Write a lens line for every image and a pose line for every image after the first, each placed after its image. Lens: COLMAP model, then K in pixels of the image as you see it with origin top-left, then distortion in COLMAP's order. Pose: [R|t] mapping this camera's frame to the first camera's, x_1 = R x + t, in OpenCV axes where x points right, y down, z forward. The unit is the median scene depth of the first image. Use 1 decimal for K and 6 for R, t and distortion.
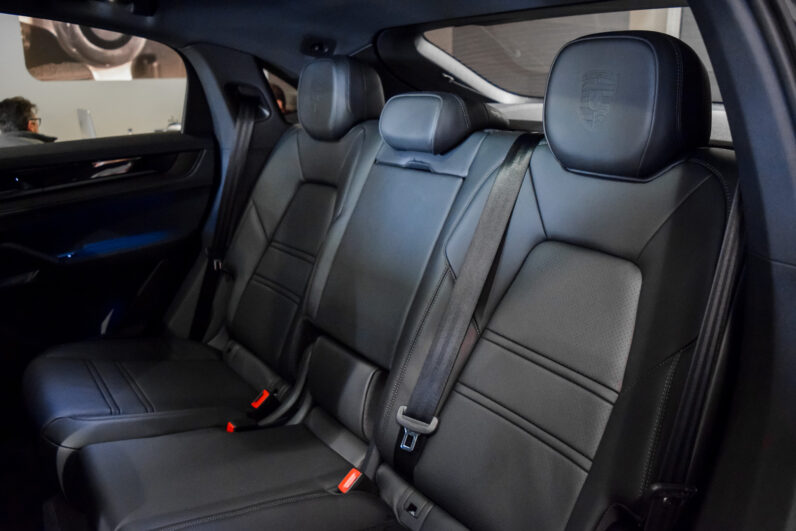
lens RADIAL K [[621.6, 0, 398.4], [0, 621.6, 271.1], [0, 0, 1]] dist [-0.098285, 0.024669]
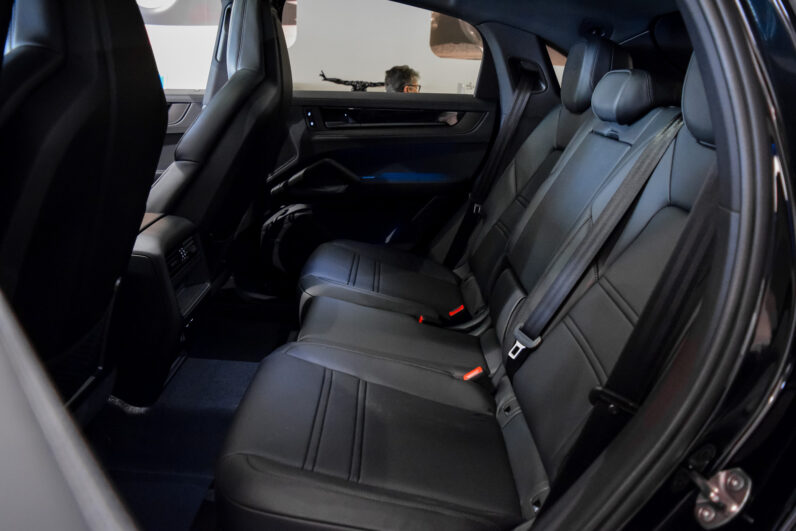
lens RADIAL K [[621.6, 0, 394.3], [0, 621.6, 268.8], [0, 0, 1]] dist [-0.098285, 0.024669]
pose [[0.804068, 0.230804, -0.547909, 0.271646], [-0.228784, 0.970724, 0.073168, 0.053081], [0.548756, 0.066521, 0.833332, -0.083102]]
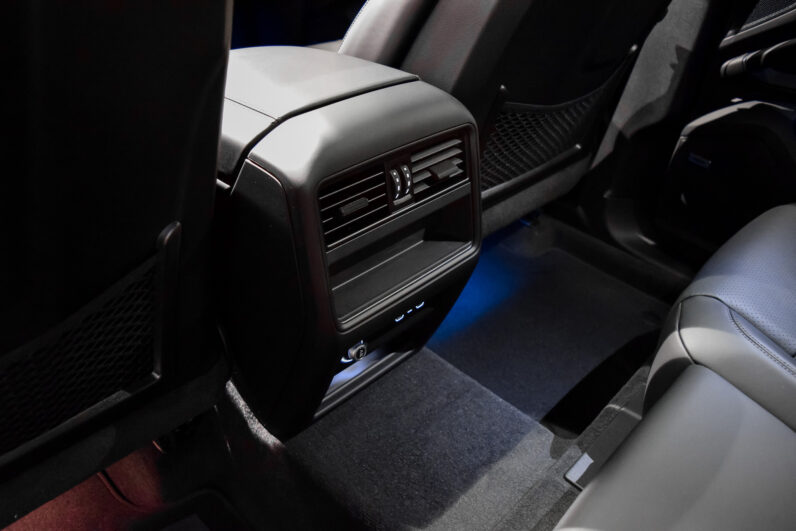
lens RADIAL K [[621.6, 0, 397.1], [0, 621.6, 263.1], [0, 0, 1]] dist [-0.098285, 0.024669]
pose [[0.179055, 0.566328, -0.804495, -0.107368], [-0.335169, 0.803909, 0.491318, 0.020511], [0.924987, 0.181668, 0.333760, 0.344323]]
